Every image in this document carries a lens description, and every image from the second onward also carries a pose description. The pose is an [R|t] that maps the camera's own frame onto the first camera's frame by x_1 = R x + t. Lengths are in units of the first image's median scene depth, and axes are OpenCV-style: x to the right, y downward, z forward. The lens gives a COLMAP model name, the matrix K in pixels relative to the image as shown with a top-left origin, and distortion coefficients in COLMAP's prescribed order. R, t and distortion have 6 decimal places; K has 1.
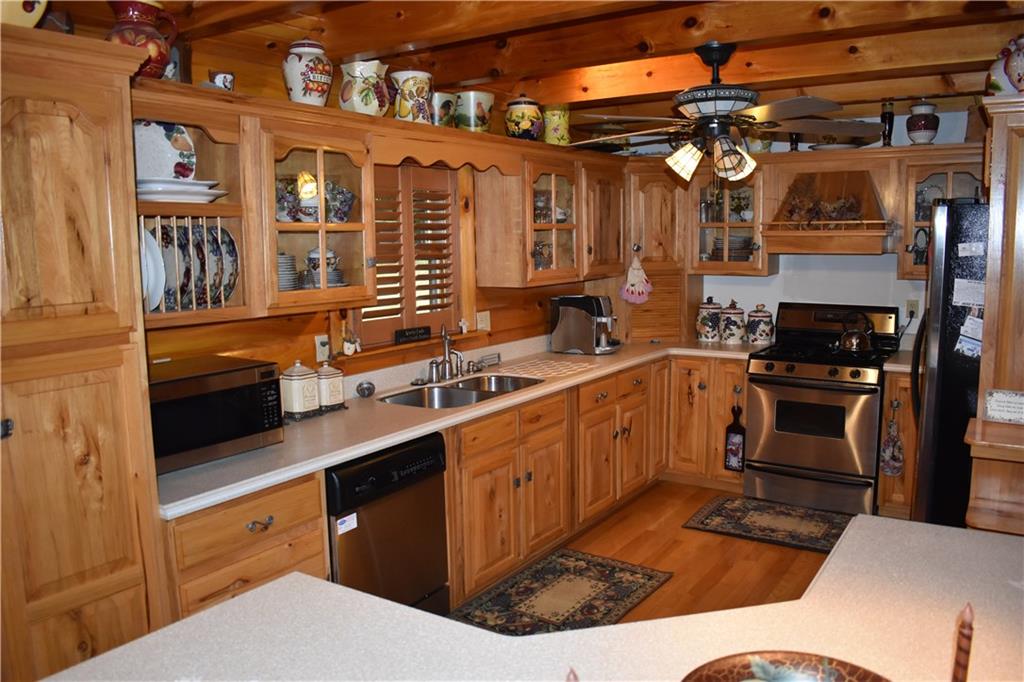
lens RADIAL K [[798.4, 0, 512.0], [0, 798.4, 341.0], [0, 0, 1]] dist [-0.094832, 0.008197]
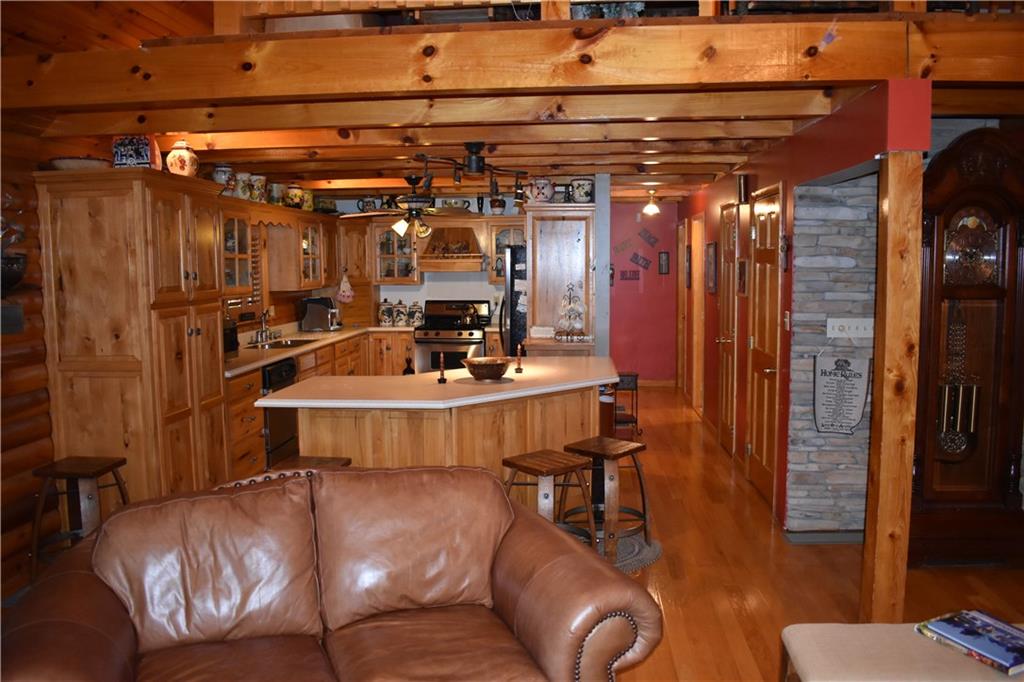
lens RADIAL K [[798.4, 0, 512.0], [0, 798.4, 341.0], [0, 0, 1]] dist [-0.094832, 0.008197]
pose [[0.875083, -0.039310, 0.482374, -0.421406], [0.057241, 0.998107, -0.022505, 0.110562], [-0.480576, 0.047306, 0.875676, -0.764515]]
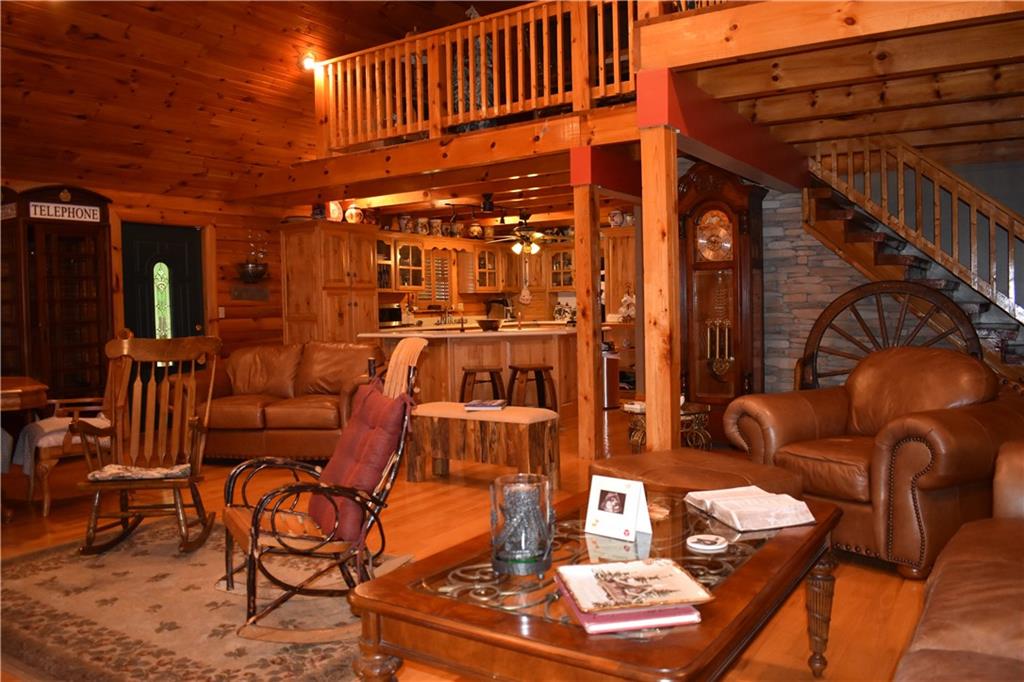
lens RADIAL K [[798.4, 0, 512.0], [0, 798.4, 341.0], [0, 0, 1]] dist [-0.094832, 0.008197]
pose [[0.999988, -0.004445, -0.002231, 0.144278], [0.004236, 0.996278, -0.086089, 0.327228], [0.002605, 0.086078, 0.996285, -1.675006]]
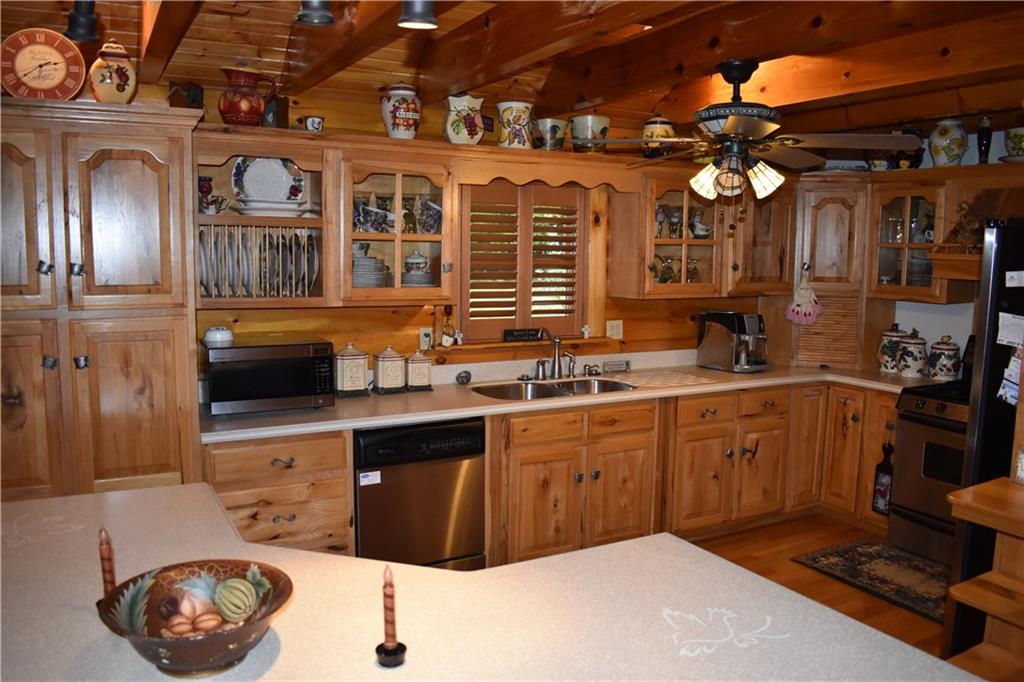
lens RADIAL K [[798.4, 0, 512.0], [0, 798.4, 341.0], [0, 0, 1]] dist [-0.094832, 0.008197]
pose [[0.885129, 0.080310, -0.458363, 0.340486], [-0.085825, 0.996271, 0.008824, -0.007196], [0.457363, 0.031528, 0.888721, -0.001869]]
